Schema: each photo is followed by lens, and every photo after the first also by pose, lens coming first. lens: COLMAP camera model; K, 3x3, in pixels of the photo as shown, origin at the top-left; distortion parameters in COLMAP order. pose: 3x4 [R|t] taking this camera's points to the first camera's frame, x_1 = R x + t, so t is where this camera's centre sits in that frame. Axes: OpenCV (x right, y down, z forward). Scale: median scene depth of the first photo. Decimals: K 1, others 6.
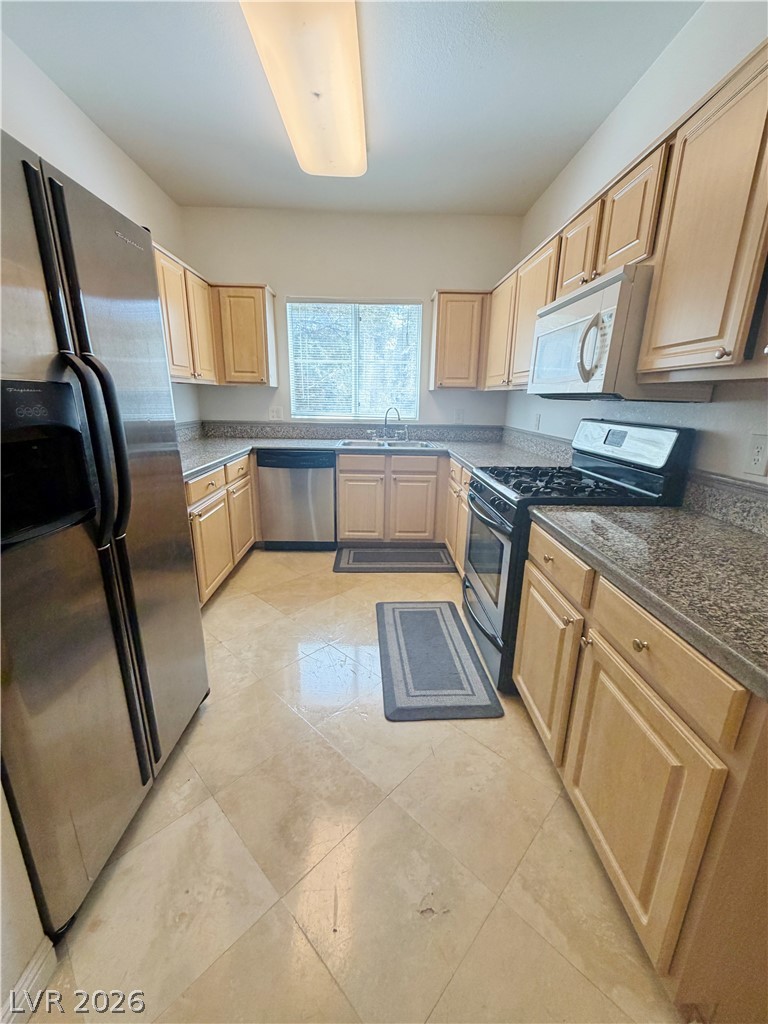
lens RADIAL K [[407.1, 0, 384.0], [0, 407.1, 512.0], [0, 0, 1]] dist [-0.000940, -0.000284]
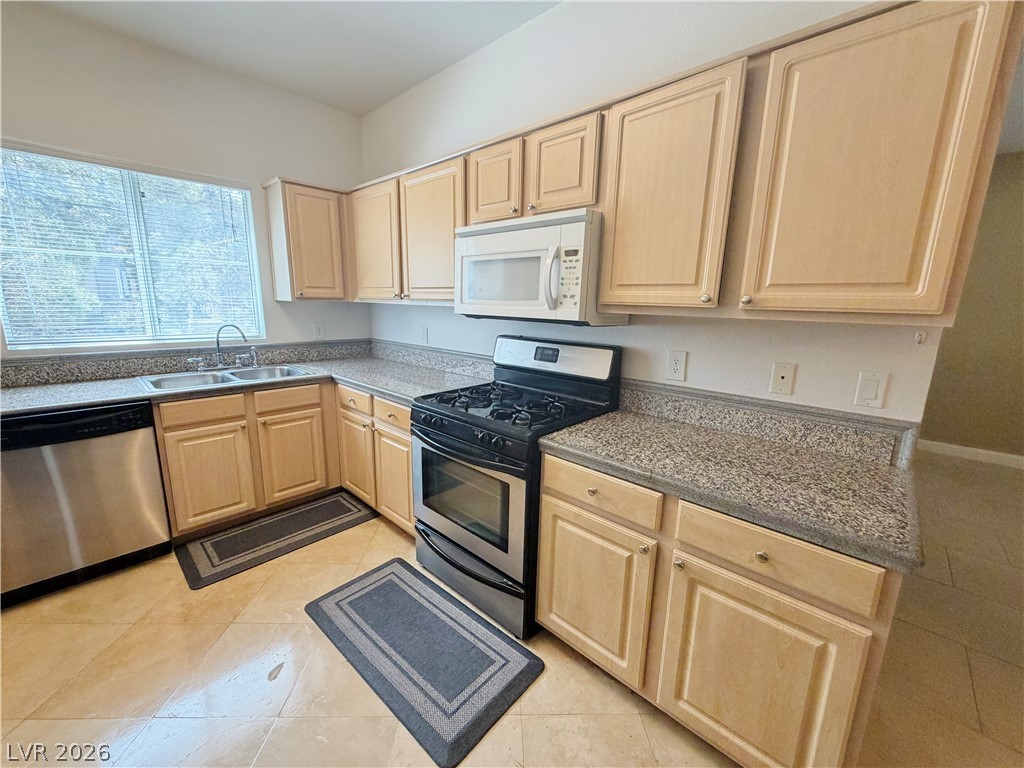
lens RADIAL K [[409.8, 0, 507.4], [0, 409.8, 385.6], [0, 0, 1]] dist [0.001588, 0.000179]
pose [[0.705817, -0.146793, 0.693018, -0.225214], [0.184197, 0.982675, 0.020549, -0.111573], [-0.684028, 0.113148, 0.720627, 0.225693]]
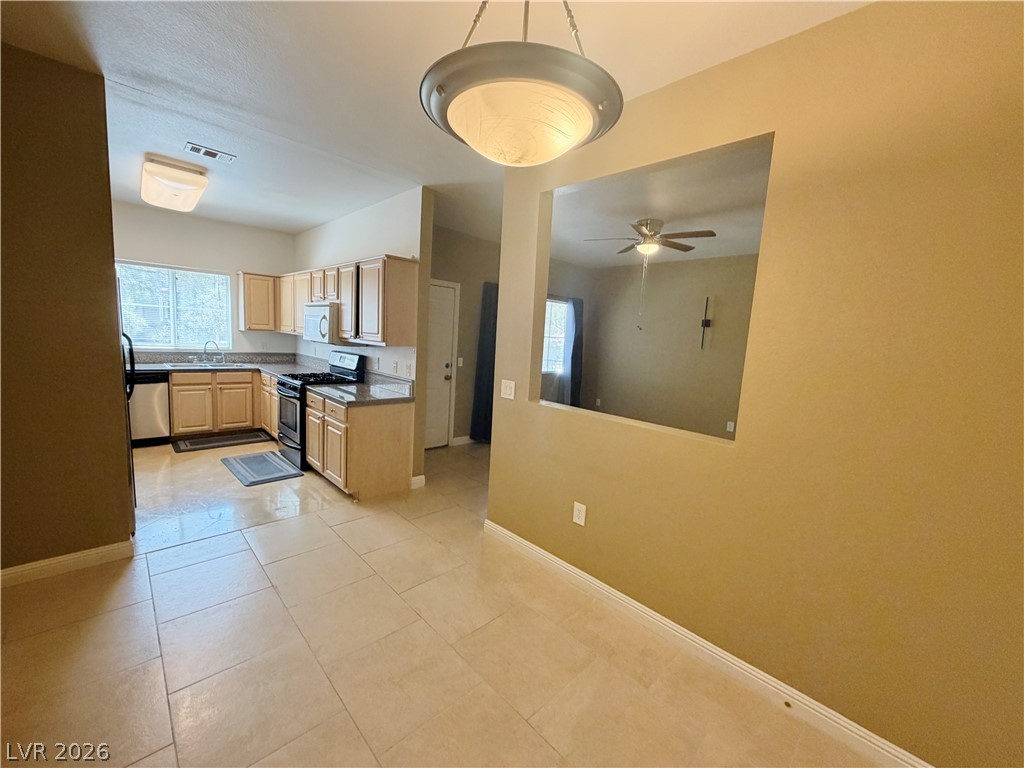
lens RADIAL K [[407.1, 0, 511.0], [0, 407.1, 385.3], [0, 0, 1]] dist [-0.000940, -0.000284]
pose [[0.734000, -0.055798, 0.676854, -0.278076], [0.137611, 0.988165, -0.067769, 0.220049], [-0.665062, 0.142885, 0.732991, -1.135523]]
